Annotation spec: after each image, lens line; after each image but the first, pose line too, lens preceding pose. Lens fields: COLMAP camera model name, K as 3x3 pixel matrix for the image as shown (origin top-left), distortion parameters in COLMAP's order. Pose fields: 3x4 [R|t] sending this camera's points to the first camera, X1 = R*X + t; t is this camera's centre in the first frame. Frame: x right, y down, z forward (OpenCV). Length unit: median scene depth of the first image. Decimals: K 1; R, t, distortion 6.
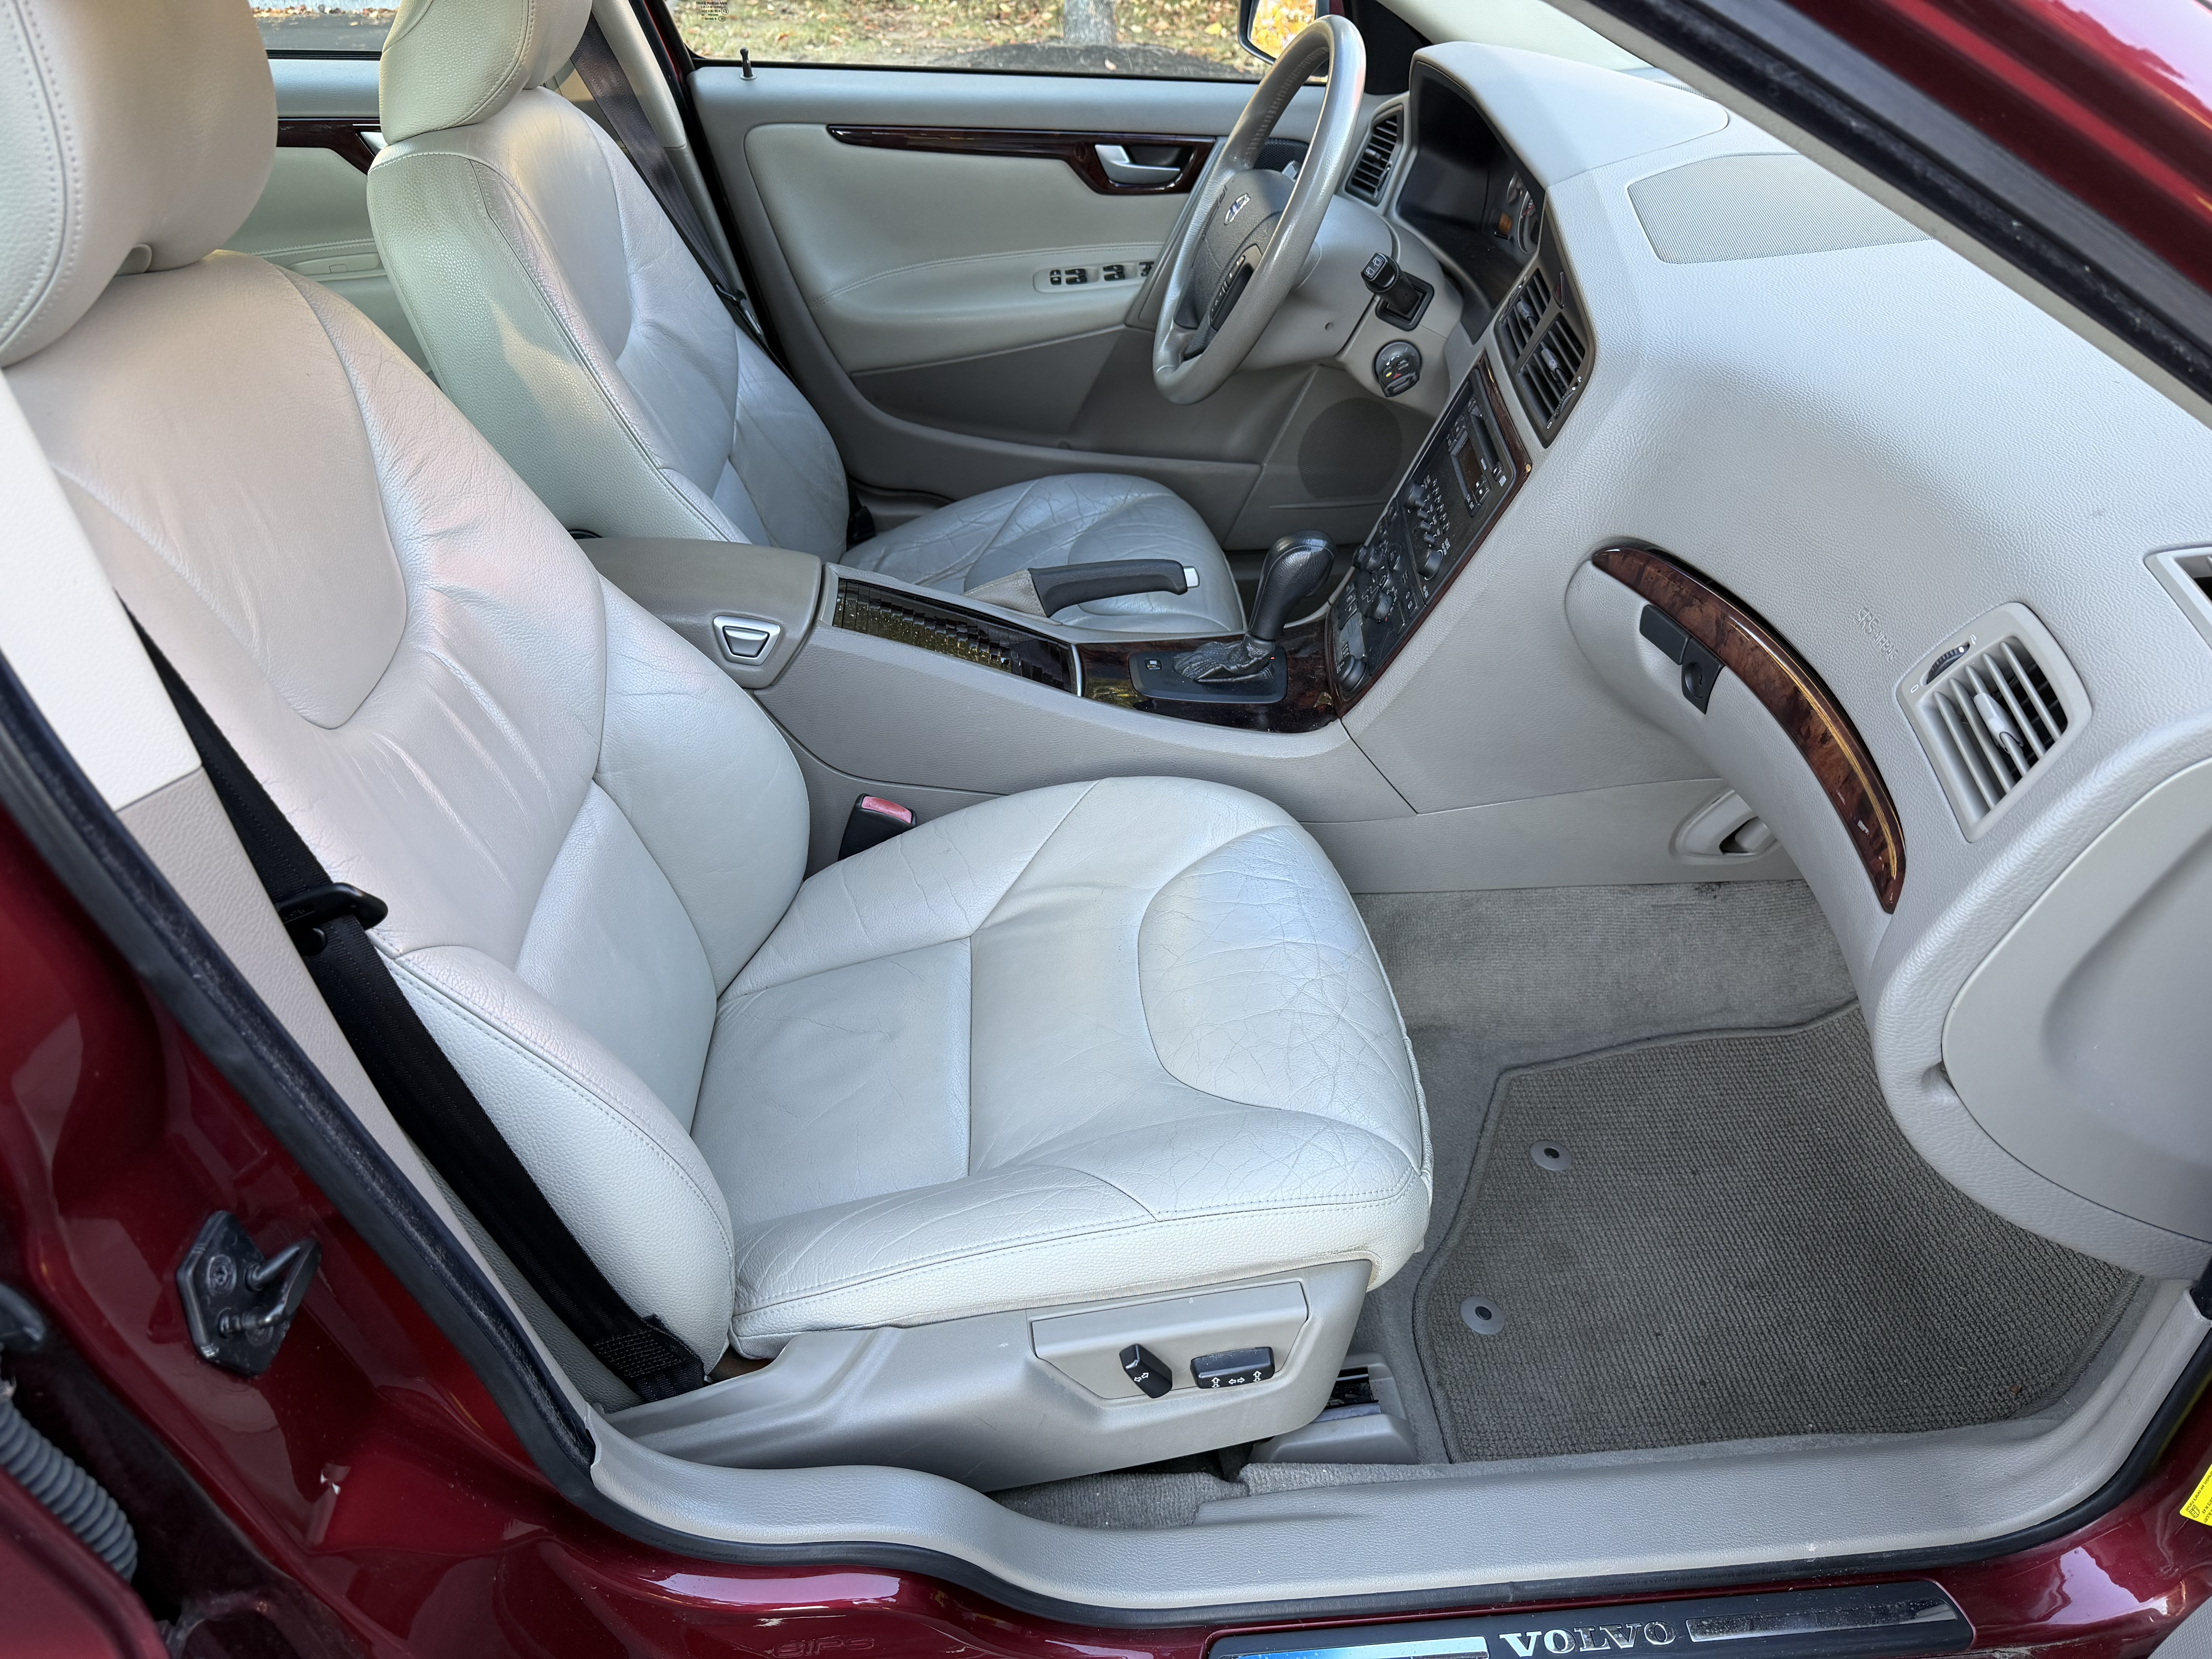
lens RADIAL K [[1571.3, 0, 1113.6], [0, 1571.3, 850.4], [0, 0, 1]] dist [0.058671, -0.059799]
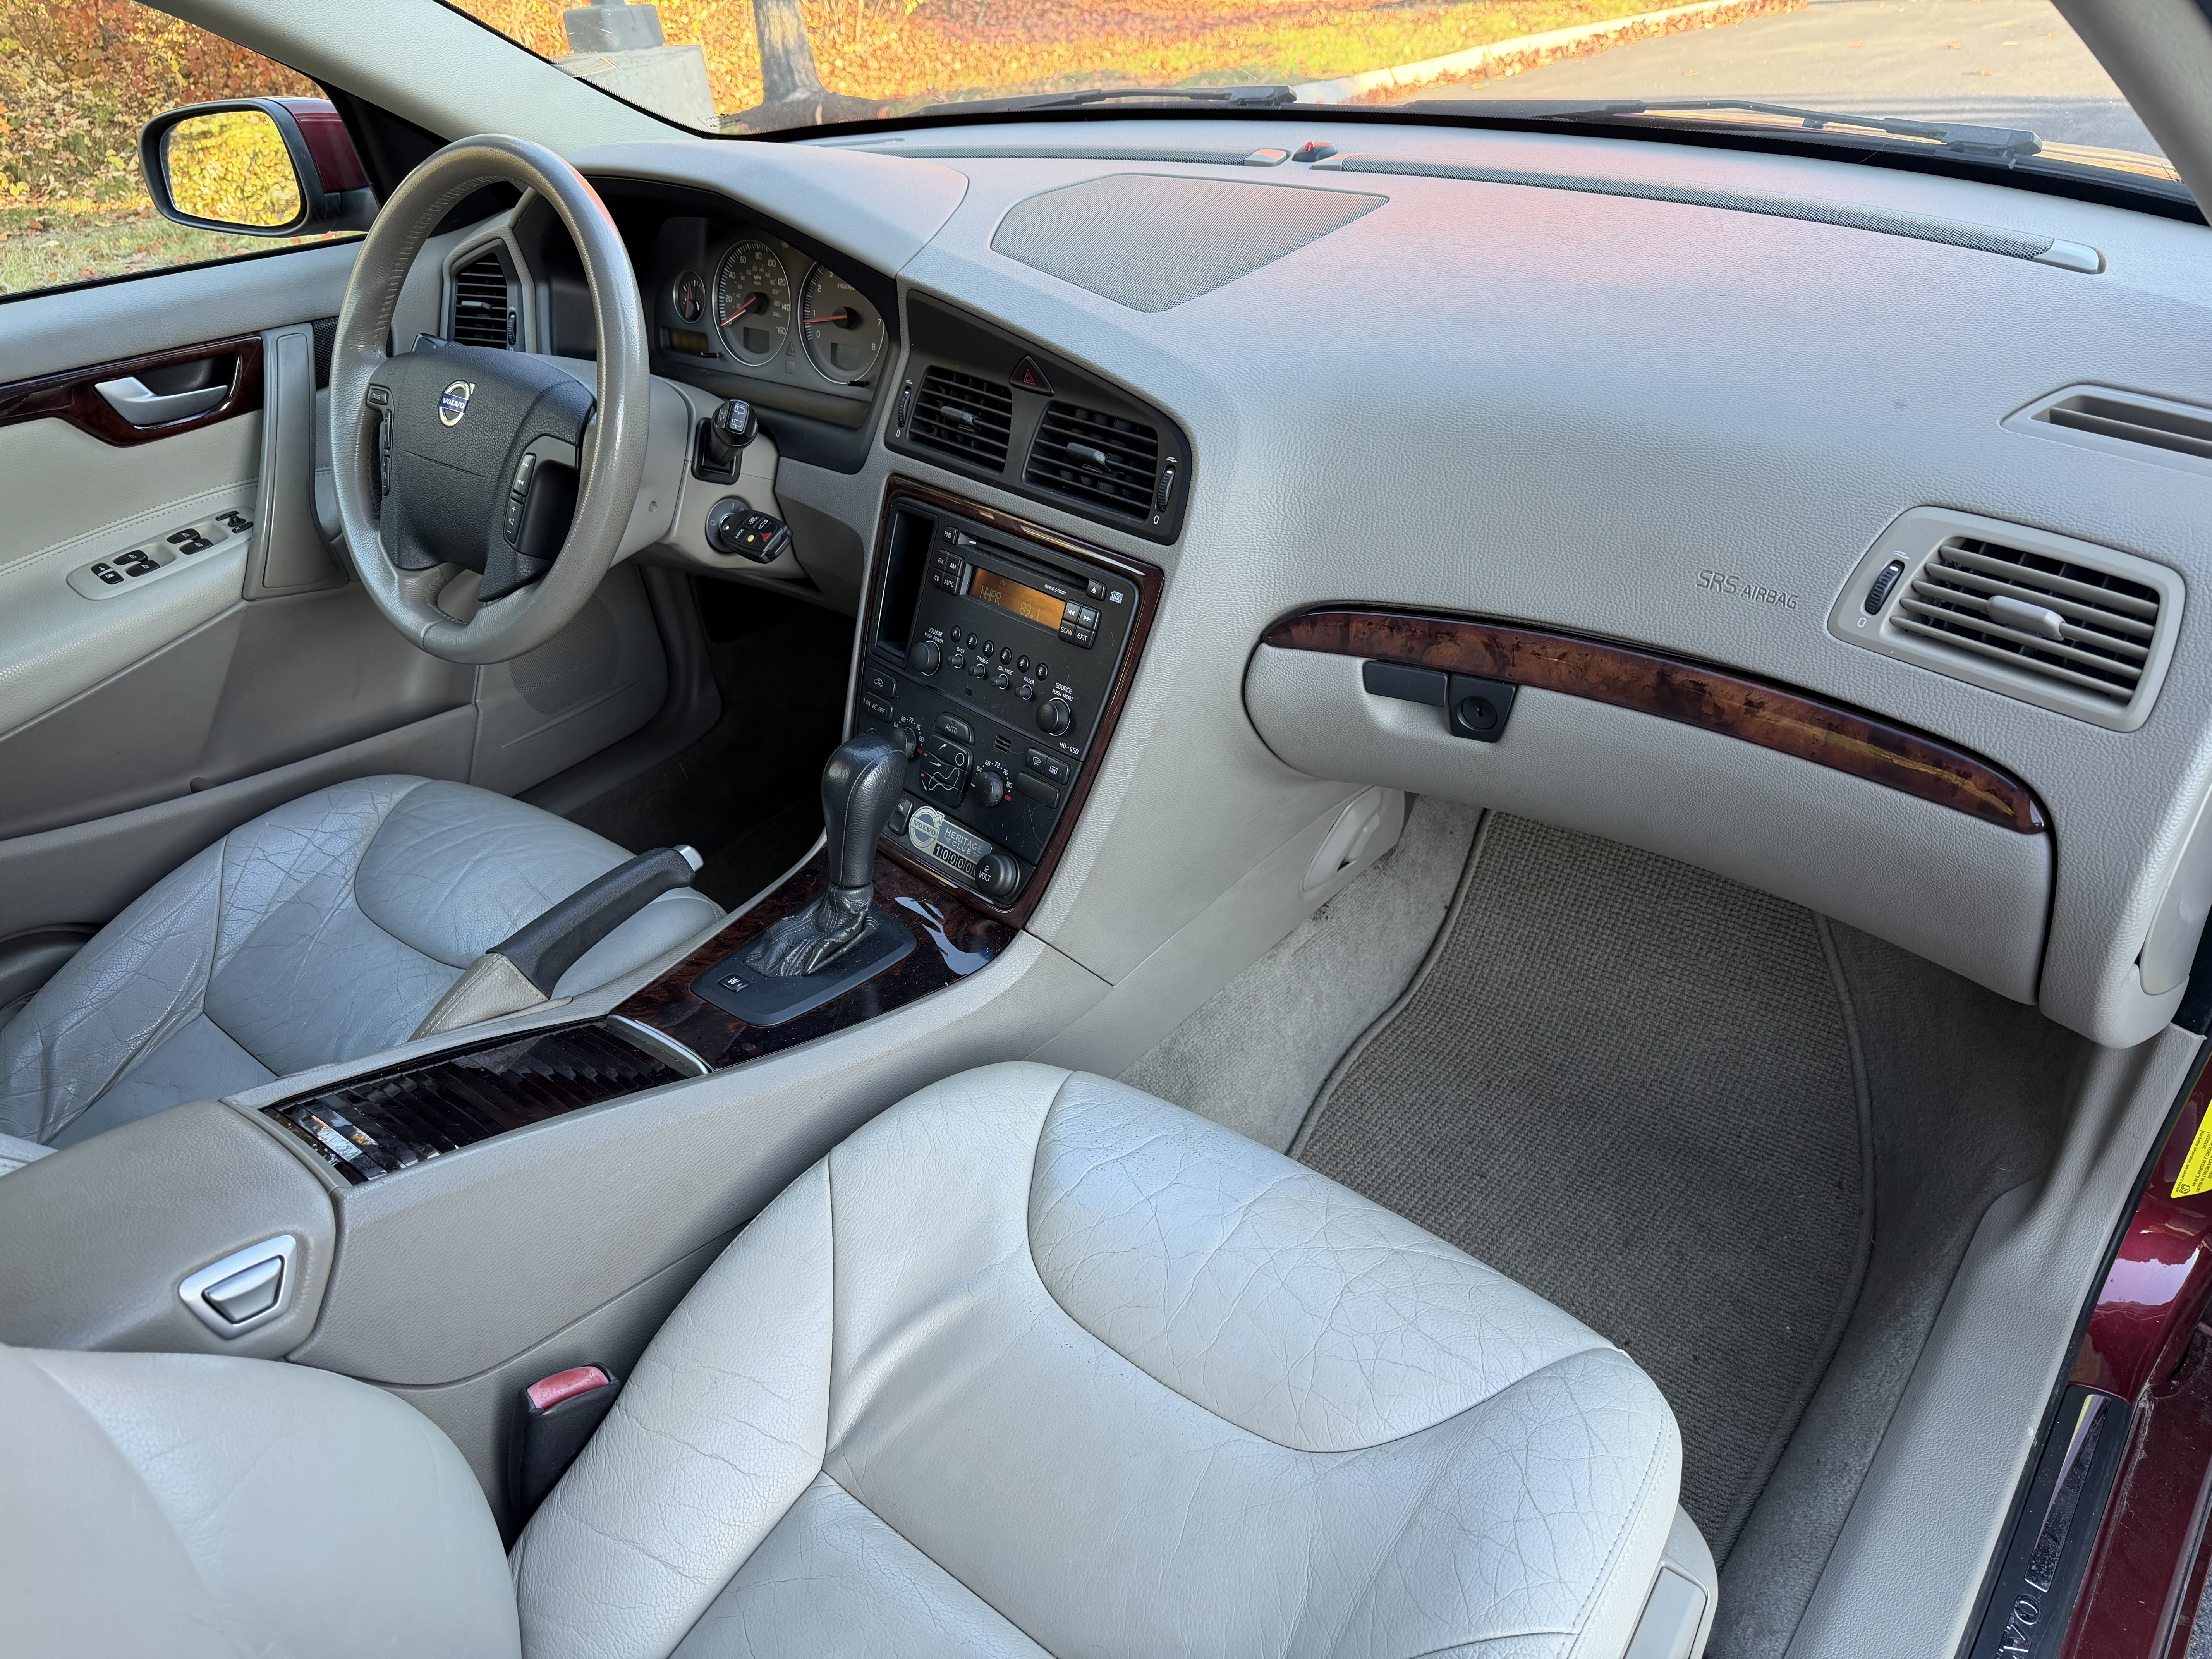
lens RADIAL K [[1571.3, 0, 1113.6], [0, 1571.3, 850.4], [0, 0, 1]] dist [0.058671, -0.059799]
pose [[0.697206, -0.431376, 0.572554, -0.238091], [0.460616, 0.881568, 0.103297, -0.163008], [-0.549305, 0.191708, 0.813334, 0.277993]]
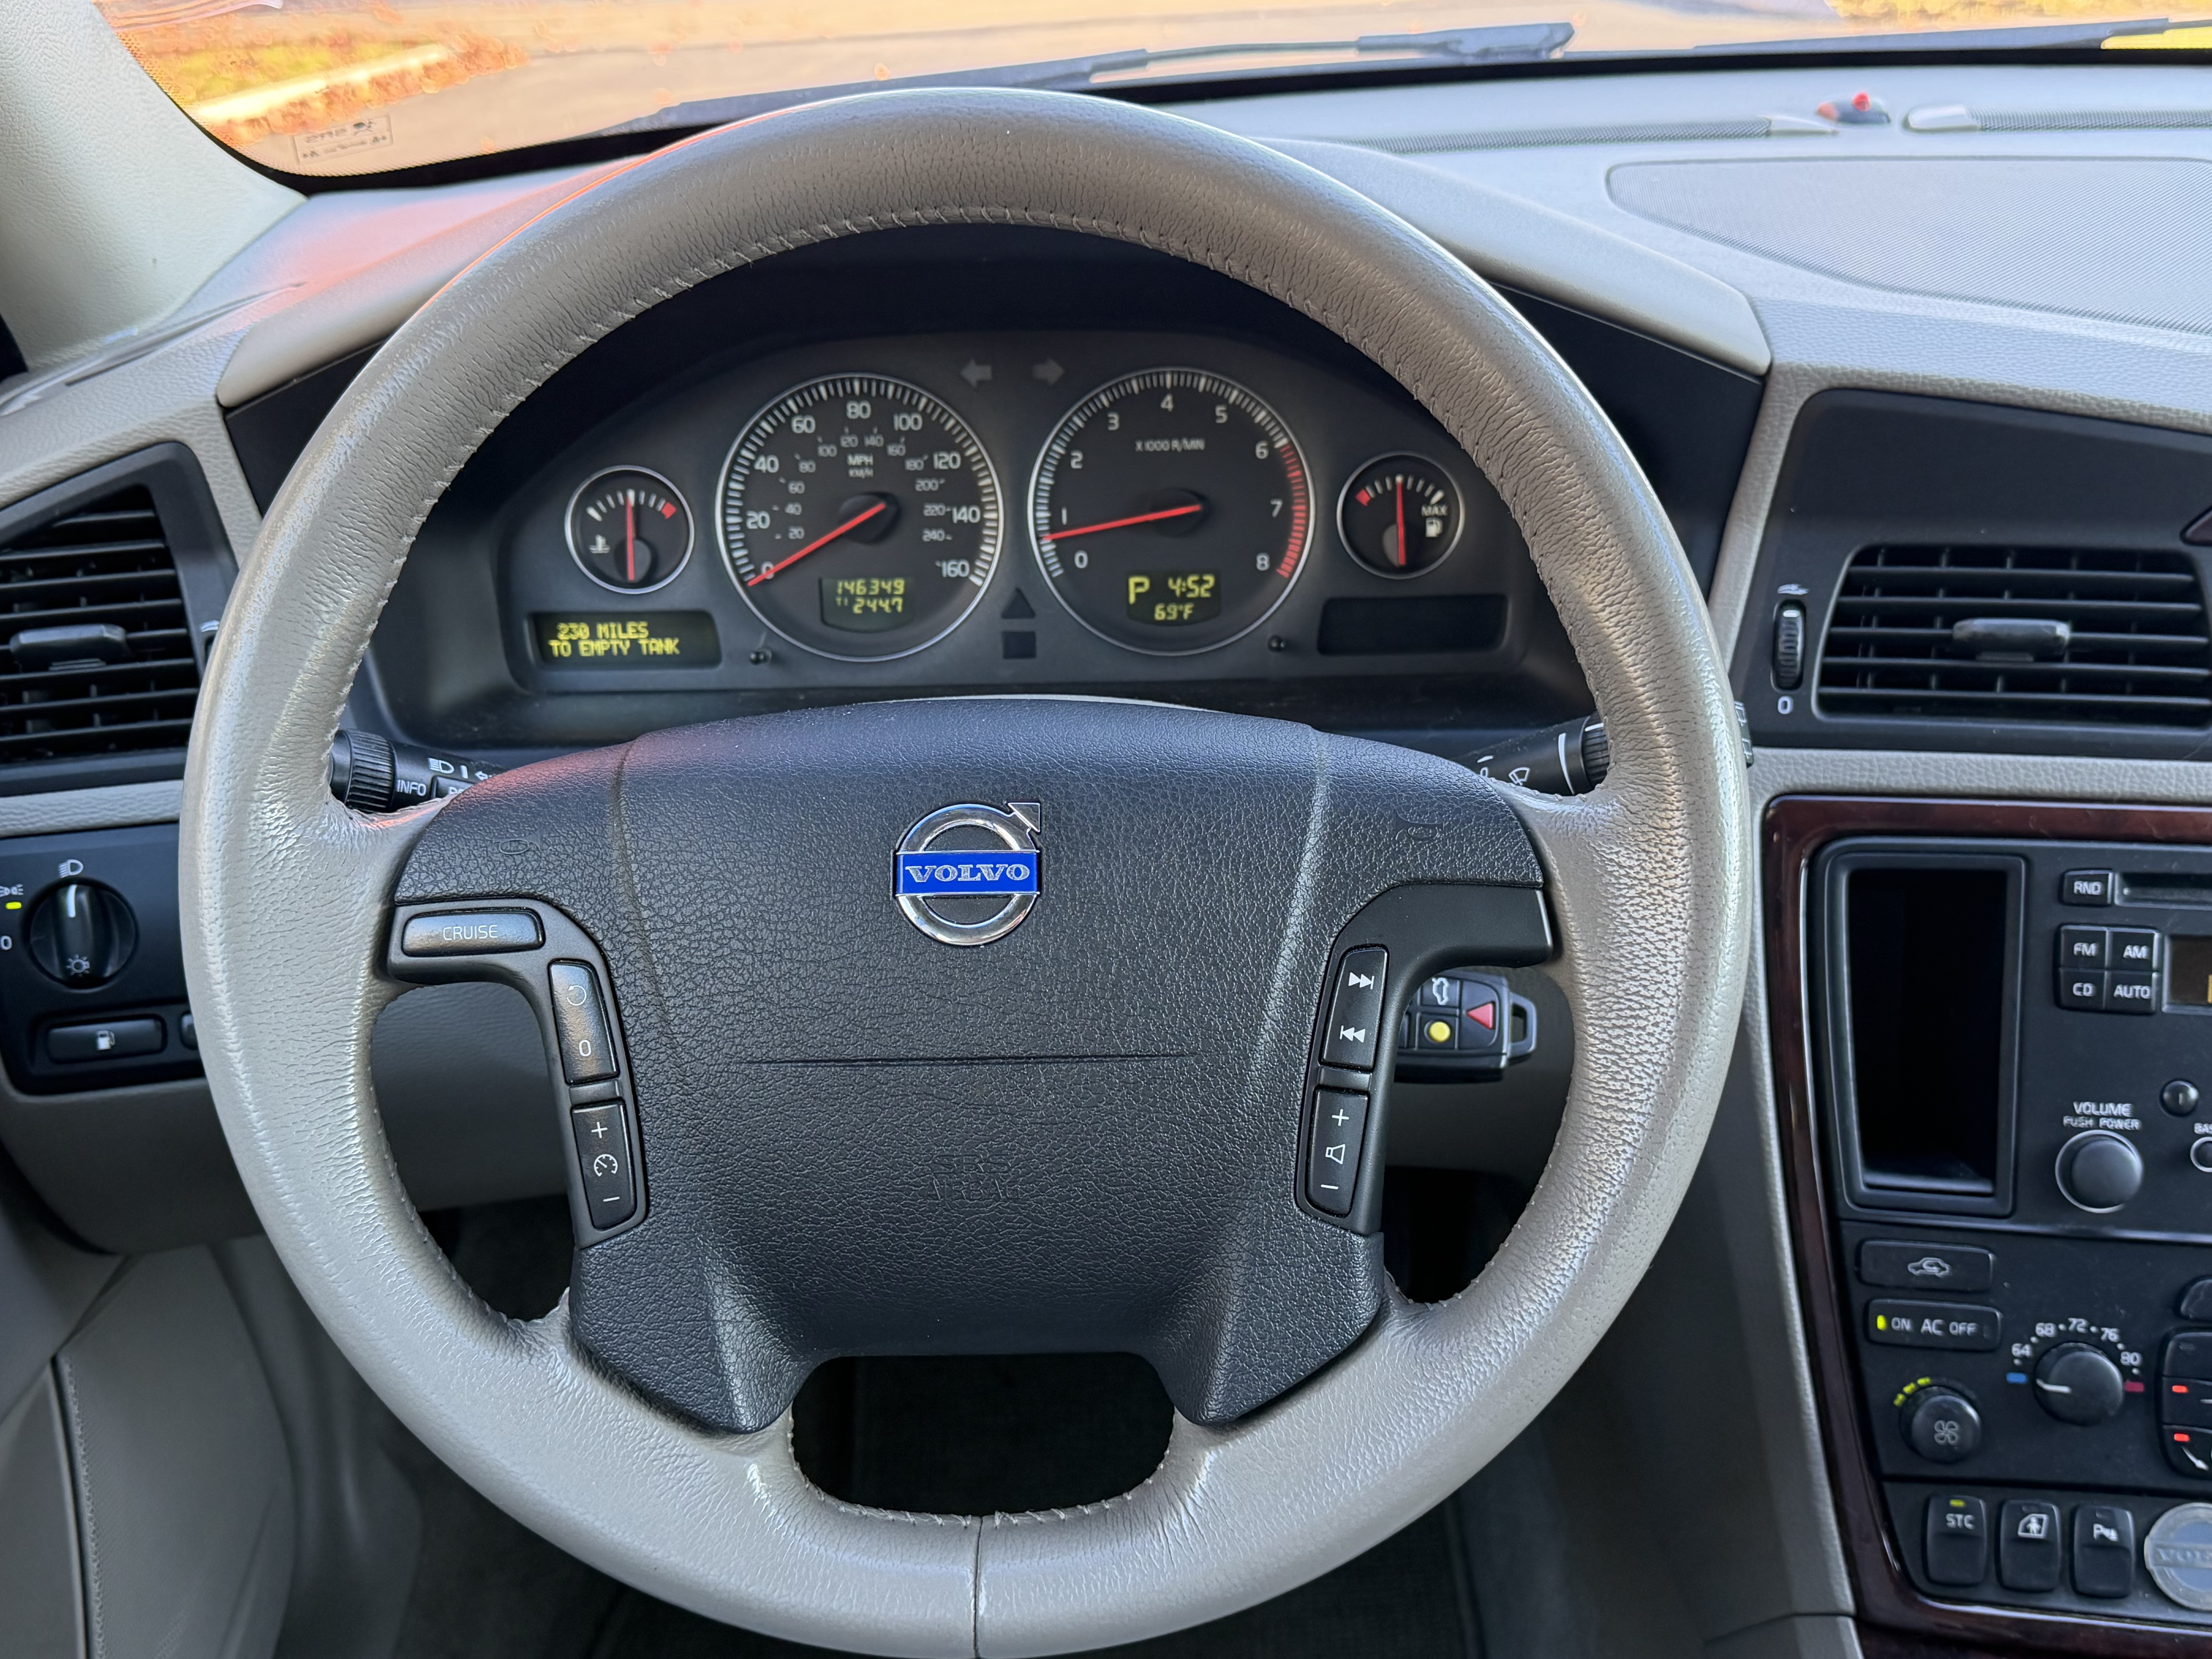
lens RADIAL K [[2285.2, 0, 1121.2], [0, 2285.2, 835.9], [0, 0, 1]] dist [0.190151, -0.392813]
pose [[0.081082, -0.420911, 0.903471, -0.255419], [0.574820, 0.760270, 0.302609, -0.556607], [-0.814253, 0.494797, 0.303592, 0.962686]]
